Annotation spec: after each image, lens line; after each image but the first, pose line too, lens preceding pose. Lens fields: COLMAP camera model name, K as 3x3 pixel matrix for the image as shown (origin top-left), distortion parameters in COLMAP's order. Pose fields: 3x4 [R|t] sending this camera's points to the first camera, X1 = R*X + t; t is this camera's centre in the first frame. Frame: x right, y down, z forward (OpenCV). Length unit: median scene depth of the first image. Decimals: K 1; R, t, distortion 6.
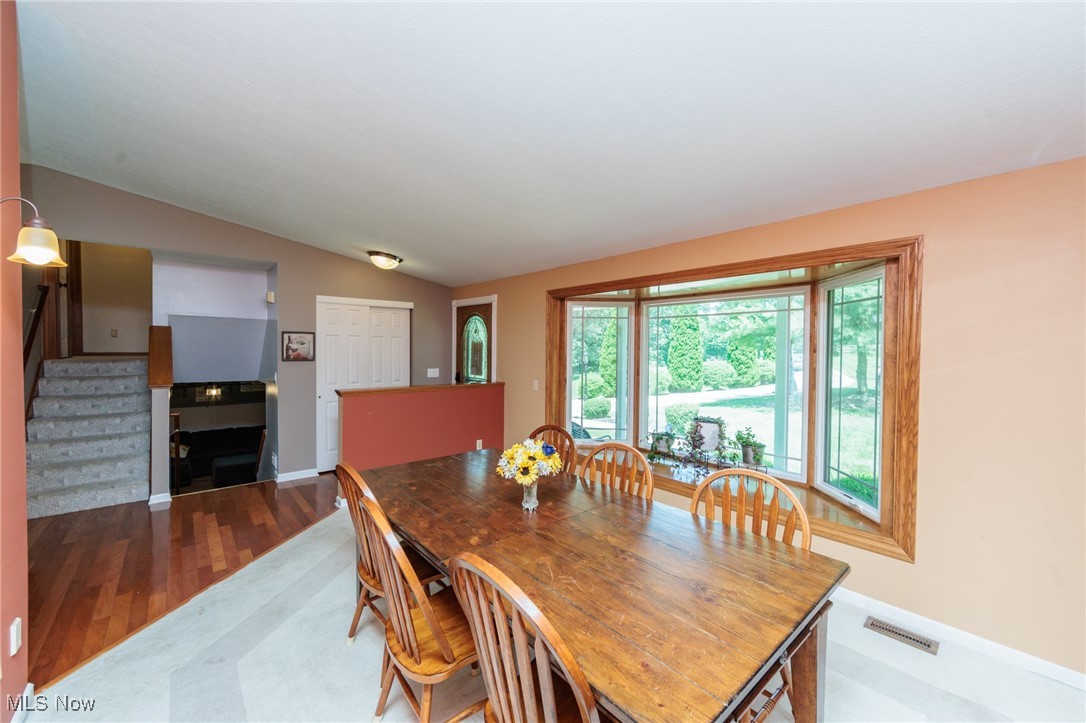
lens RADIAL K [[423.9, 0, 548.1], [0, 423.9, 357.3], [0, 0, 1]] dist [-0.000967, 0.000057]
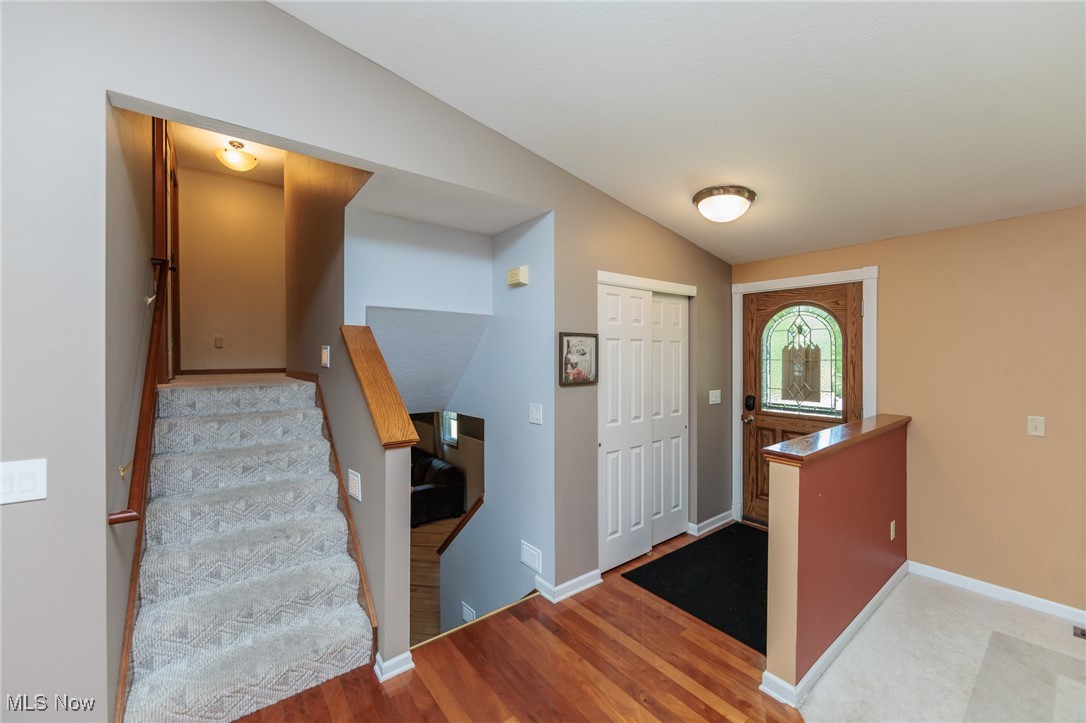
lens RADIAL K [[423.9, 0, 548.1], [0, 423.9, 357.3], [0, 0, 1]] dist [-0.000967, 0.000057]
pose [[0.998771, -0.012387, -0.047999, -0.591735], [0.011514, 0.999764, -0.018430, -0.017197], [0.048216, 0.017855, 0.998677, 0.418273]]
